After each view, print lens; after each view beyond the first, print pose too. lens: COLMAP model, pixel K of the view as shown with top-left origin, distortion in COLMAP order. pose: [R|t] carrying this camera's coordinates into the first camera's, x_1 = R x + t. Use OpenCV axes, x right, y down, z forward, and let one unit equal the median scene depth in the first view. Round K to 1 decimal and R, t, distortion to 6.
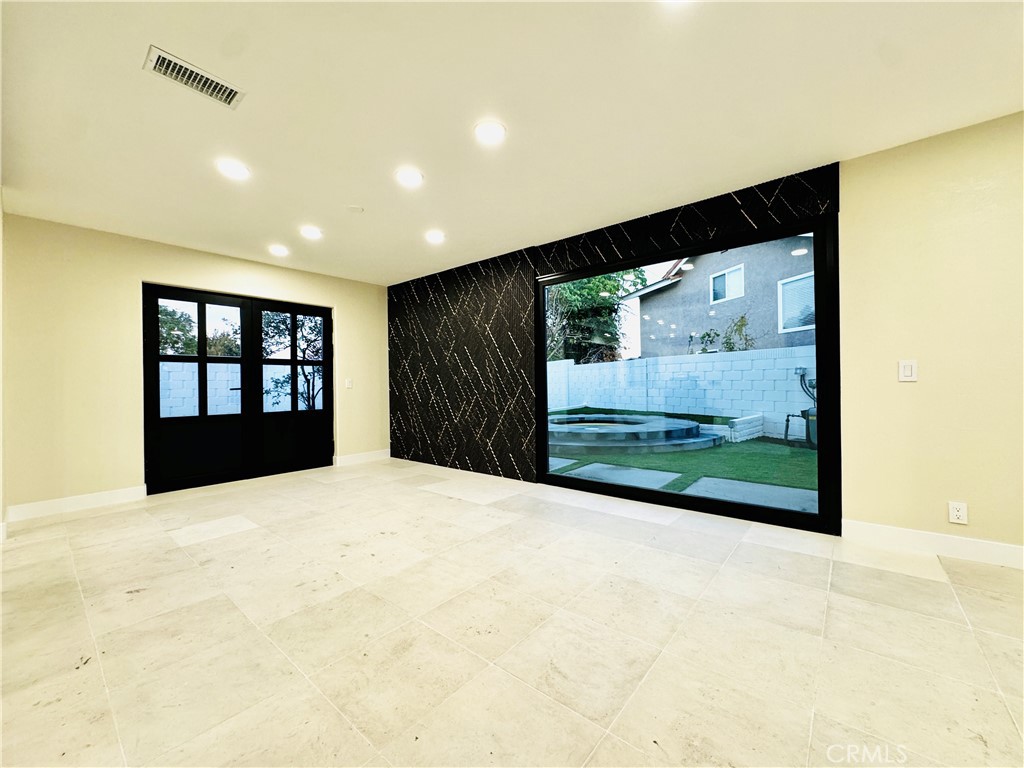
lens RADIAL K [[411.9, 0, 515.3], [0, 411.9, 385.1], [0, 0, 1]] dist [-0.002171, -0.000079]
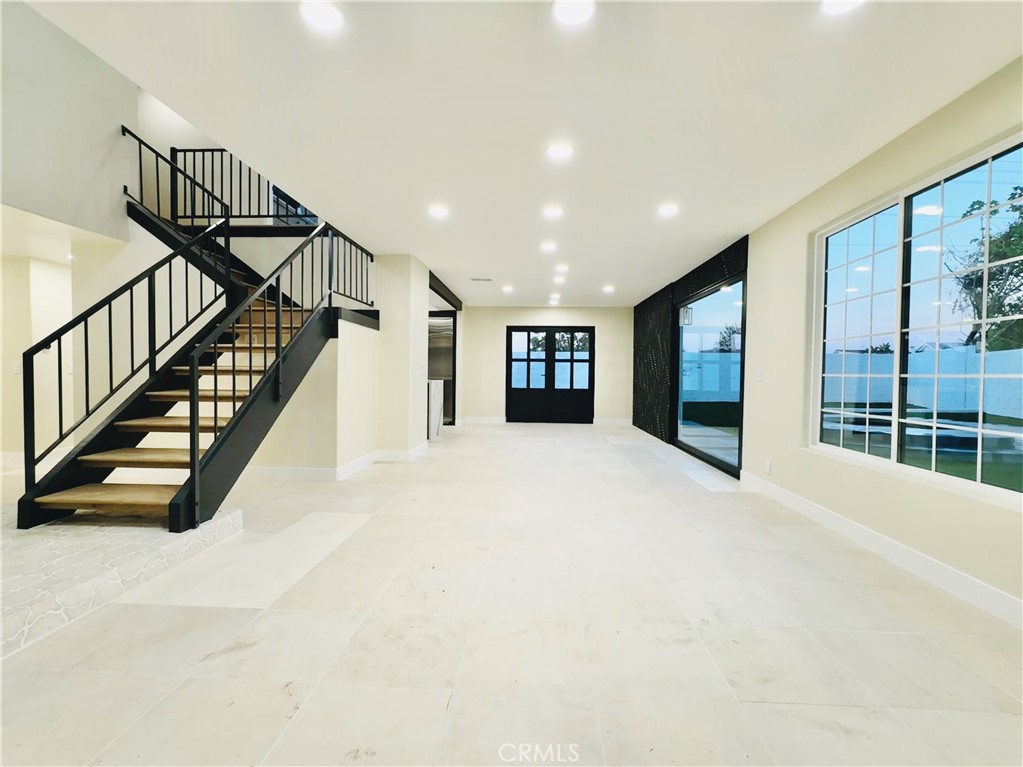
lens RADIAL K [[453.5, 0, 508.9], [0, 453.5, 398.3], [0, 0, 1]] dist [-0.000035, 0.000502]
pose [[0.595360, 0.067645, -0.800607, 1.087439], [-0.019418, 0.997370, 0.069830, -0.032056], [0.803225, -0.026028, 0.595107, -0.459769]]
